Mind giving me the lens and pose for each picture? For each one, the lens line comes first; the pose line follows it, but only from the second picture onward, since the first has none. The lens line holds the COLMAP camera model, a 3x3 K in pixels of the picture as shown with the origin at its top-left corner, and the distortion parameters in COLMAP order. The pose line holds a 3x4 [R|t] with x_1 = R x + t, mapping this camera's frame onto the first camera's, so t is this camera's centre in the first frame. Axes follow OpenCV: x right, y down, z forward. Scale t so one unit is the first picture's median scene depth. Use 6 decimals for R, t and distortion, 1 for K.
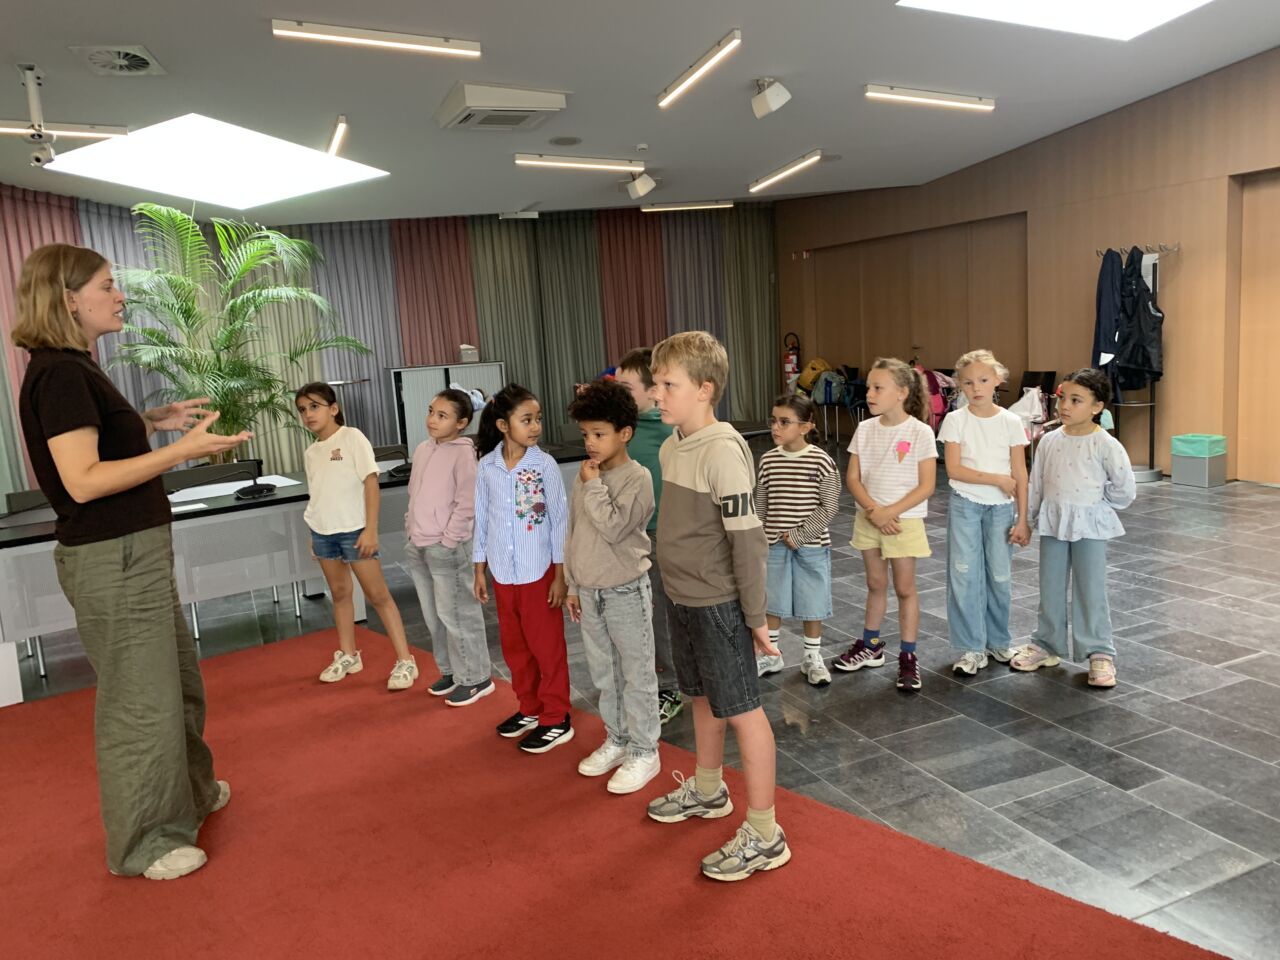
lens RADIAL K [[967.8, 0, 633.0], [0, 967.8, 477.2], [0, 0, 1]] dist [-0.004074, 0.002481]
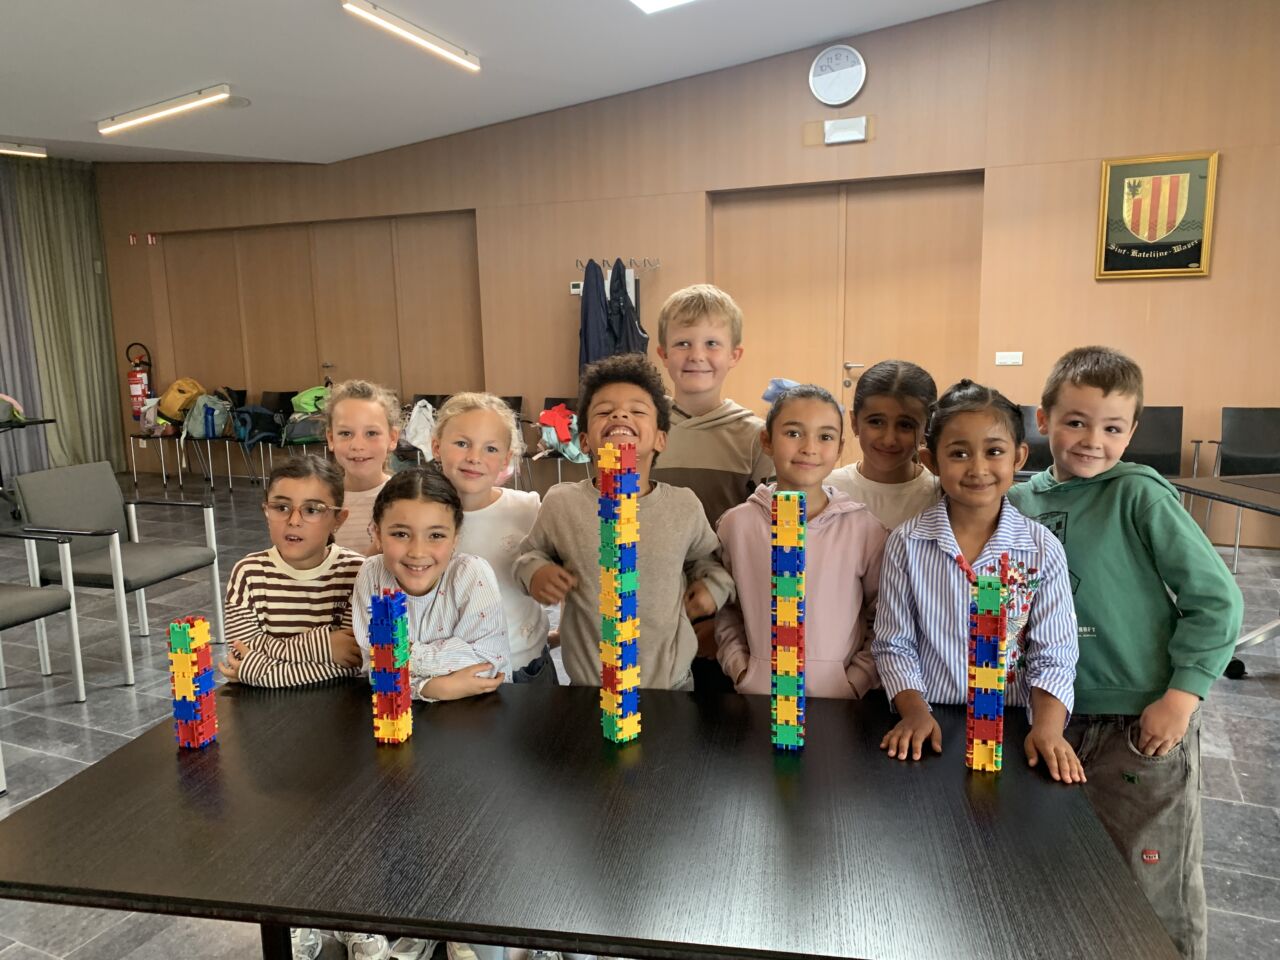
lens RADIAL K [[963.7, 0, 640.8], [0, 963.7, 504.1], [0, 0, 1]] dist [0.021827, -0.001380]
pose [[0.751842, -0.086839, 0.653600, -0.049665], [0.076919, 0.996072, 0.043861, -0.031019], [-0.654841, 0.017298, 0.755568, 0.198807]]
